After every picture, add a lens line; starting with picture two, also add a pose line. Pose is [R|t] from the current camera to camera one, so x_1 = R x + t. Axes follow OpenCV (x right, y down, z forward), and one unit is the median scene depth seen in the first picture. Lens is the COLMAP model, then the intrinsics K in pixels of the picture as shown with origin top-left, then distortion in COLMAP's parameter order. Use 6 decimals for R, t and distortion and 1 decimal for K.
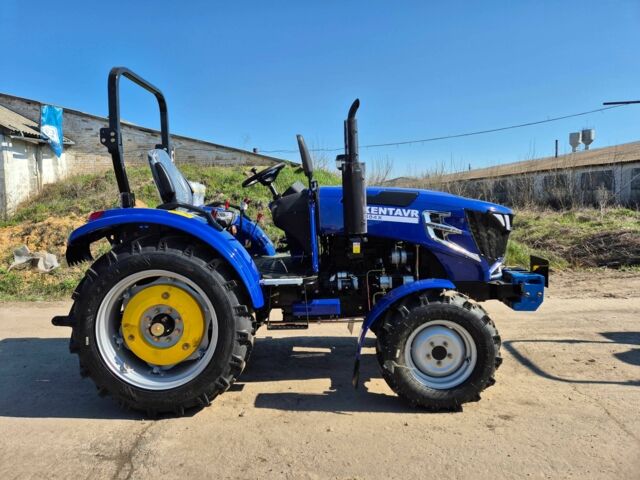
lens RADIAL K [[447.8, 0, 320.0], [0, 447.8, 240.0], [0, 0, 1]] dist [0.045323, -0.004023]
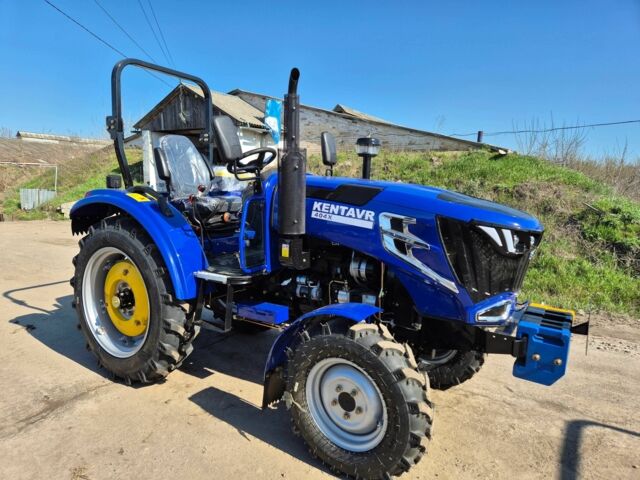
lens RADIAL K [[447.8, 0, 320.0], [0, 447.8, 240.0], [0, 0, 1]] dist [0.045323, -0.004023]
pose [[0.832682, 0.111827, -0.542343, 0.559163], [-0.094304, 0.993727, 0.060110, -0.055840], [0.545663, 0.001093, 0.838004, 0.314959]]
